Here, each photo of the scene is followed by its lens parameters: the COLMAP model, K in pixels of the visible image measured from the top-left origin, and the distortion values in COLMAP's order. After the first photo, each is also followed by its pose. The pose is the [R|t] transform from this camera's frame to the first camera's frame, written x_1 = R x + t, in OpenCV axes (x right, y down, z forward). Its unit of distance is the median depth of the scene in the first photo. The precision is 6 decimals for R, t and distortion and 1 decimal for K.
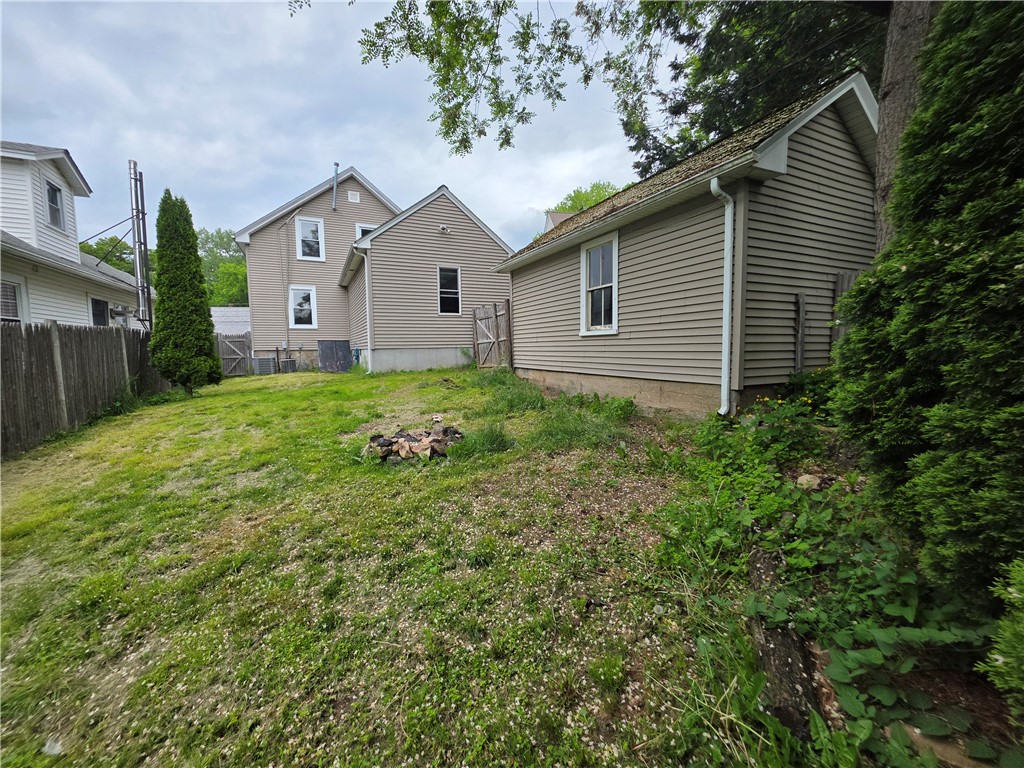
lens RADIAL K [[412.3, 0, 510.1], [0, 412.3, 384.4], [0, 0, 1]] dist [0.003423, -0.000274]
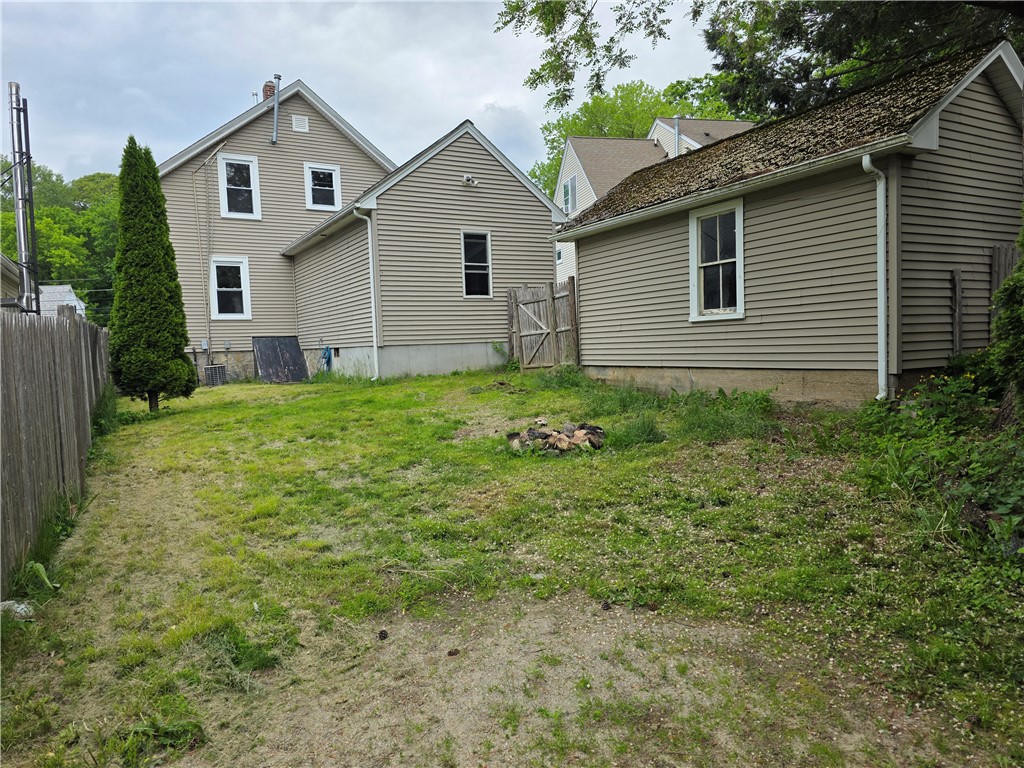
lens RADIAL K [[688.1, 0, 507.4], [0, 688.1, 391.1], [0, 0, 1]] dist [0.056914, -0.045055]
pose [[0.998205, -0.025076, 0.054387, -0.289881], [0.026299, 0.999414, -0.021901, 0.043572], [-0.053806, 0.023292, 0.998280, -0.372512]]
